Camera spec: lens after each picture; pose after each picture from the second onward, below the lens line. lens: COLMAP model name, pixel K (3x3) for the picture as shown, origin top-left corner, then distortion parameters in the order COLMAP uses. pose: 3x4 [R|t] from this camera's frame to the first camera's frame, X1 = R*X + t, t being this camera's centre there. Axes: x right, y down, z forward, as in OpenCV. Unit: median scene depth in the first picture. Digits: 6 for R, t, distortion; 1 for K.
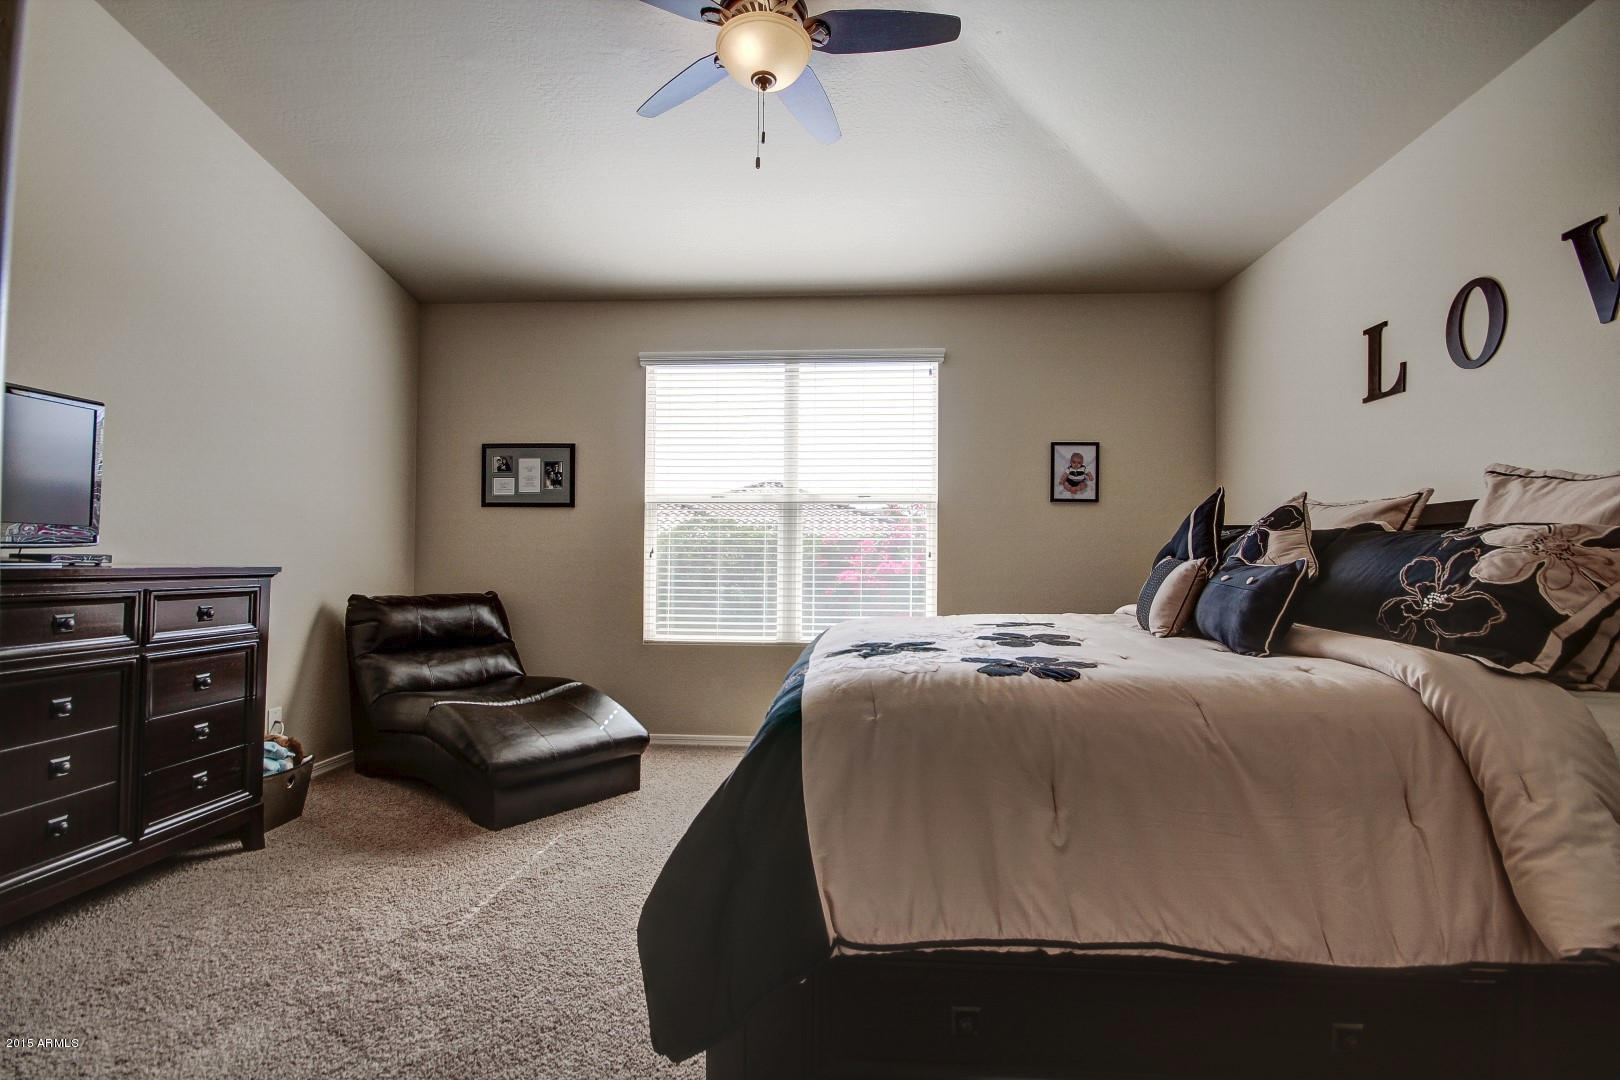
lens RADIAL K [[764.4, 0, 812.1], [0, 764.4, 541.2], [0, 0, 1]] dist [-0.003878, -0.002969]
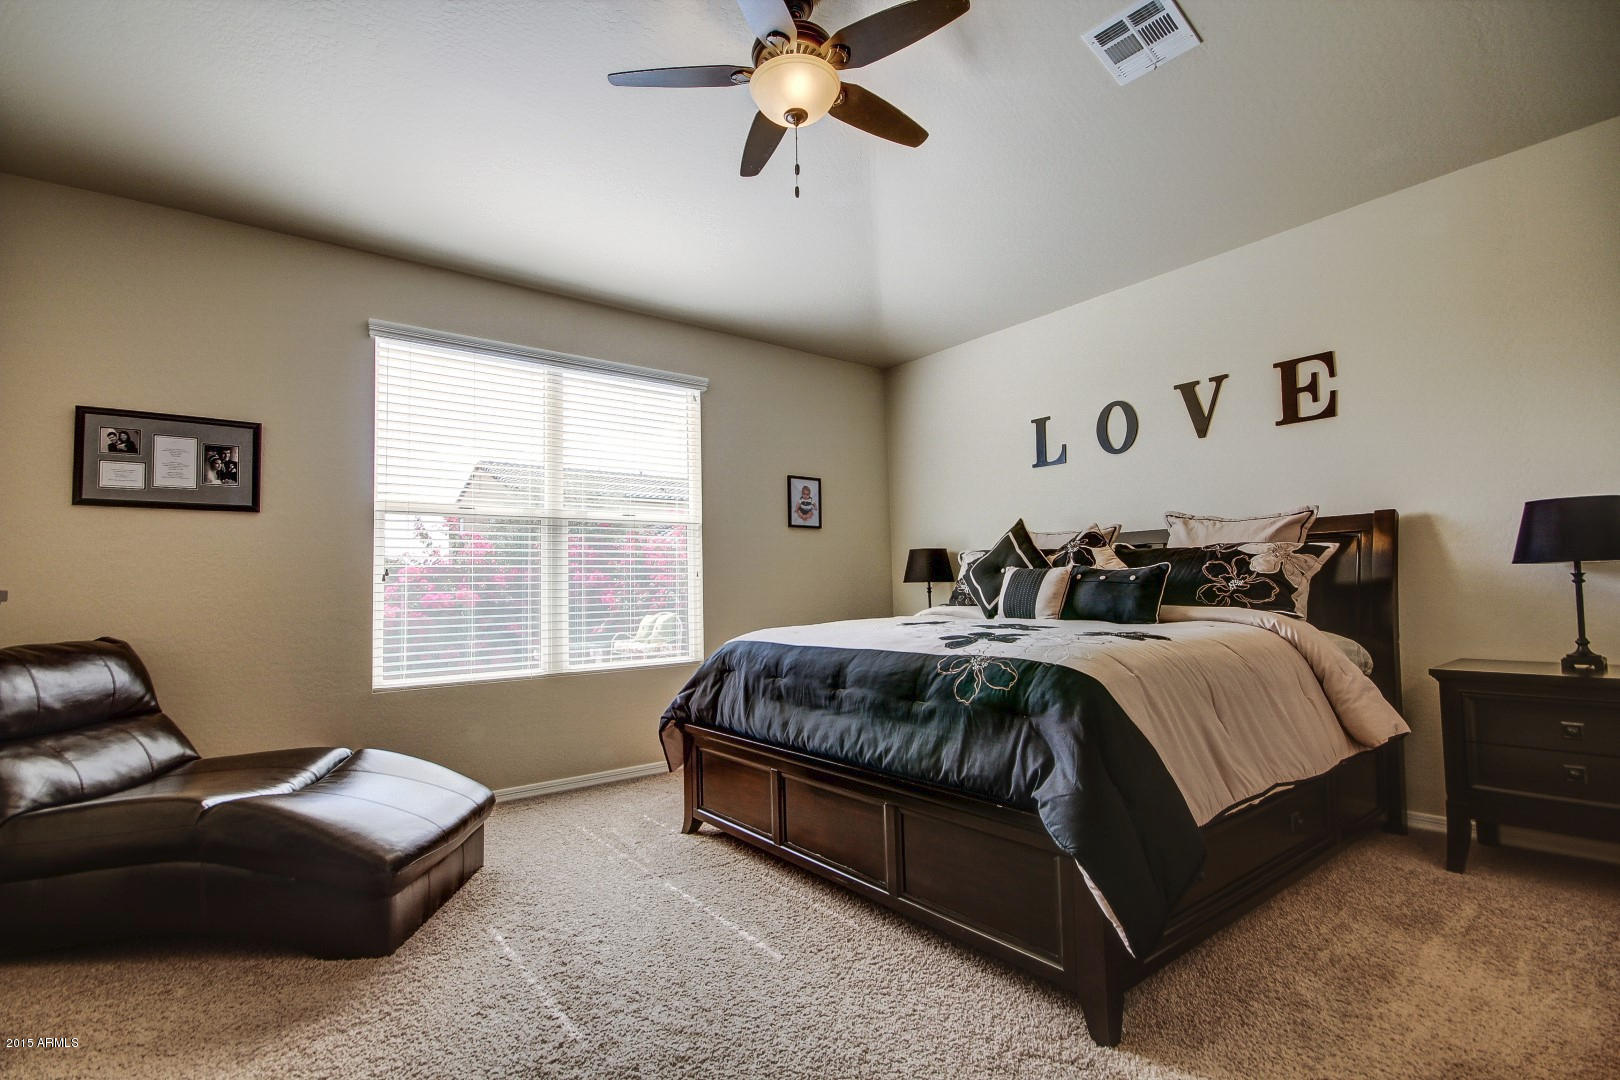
lens RADIAL K [[764.4, 0, 814.8], [0, 764.4, 539.7], [0, 0, 1]] dist [-0.003878, -0.002969]
pose [[0.733405, 0.023106, 0.679400, -0.438866], [0.007036, 0.999111, -0.041575, 0.015458], [-0.679756, 0.035271, 0.732590, 0.133474]]
